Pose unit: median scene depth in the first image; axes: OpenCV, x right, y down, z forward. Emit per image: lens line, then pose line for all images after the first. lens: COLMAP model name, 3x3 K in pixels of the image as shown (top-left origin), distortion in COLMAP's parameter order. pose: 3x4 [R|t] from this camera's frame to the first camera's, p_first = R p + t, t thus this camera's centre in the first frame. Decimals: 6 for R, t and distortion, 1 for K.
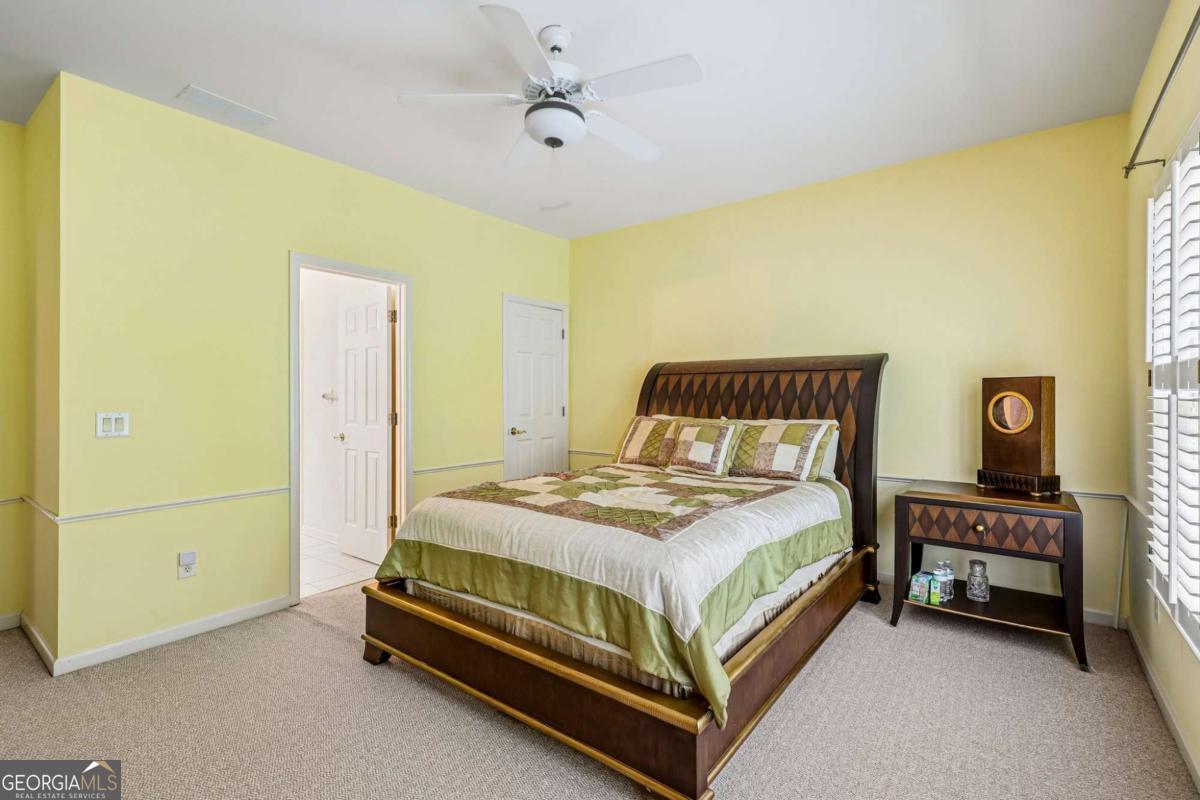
lens RADIAL K [[548.7, 0, 605.2], [0, 548.7, 394.6], [0, 0, 1]] dist [0.003226, 0.000098]
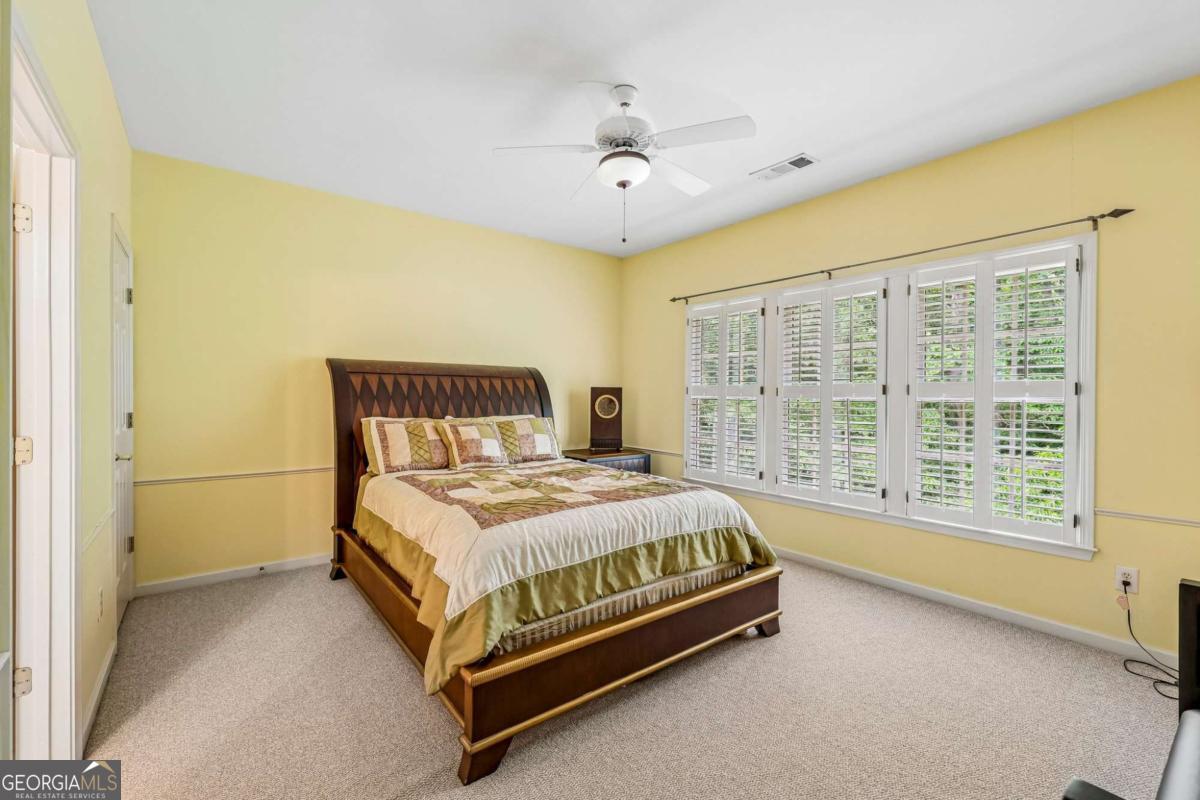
lens RADIAL K [[489.3, 0, 603.1], [0, 489.3, 403.0], [0, 0, 1]] dist [-0.001751, 0.000087]
pose [[0.250738, -0.011704, 0.967984, -0.814815], [-0.009106, 0.999854, 0.014448, -0.003228], [-0.968012, -0.012437, 0.250595, 0.574909]]
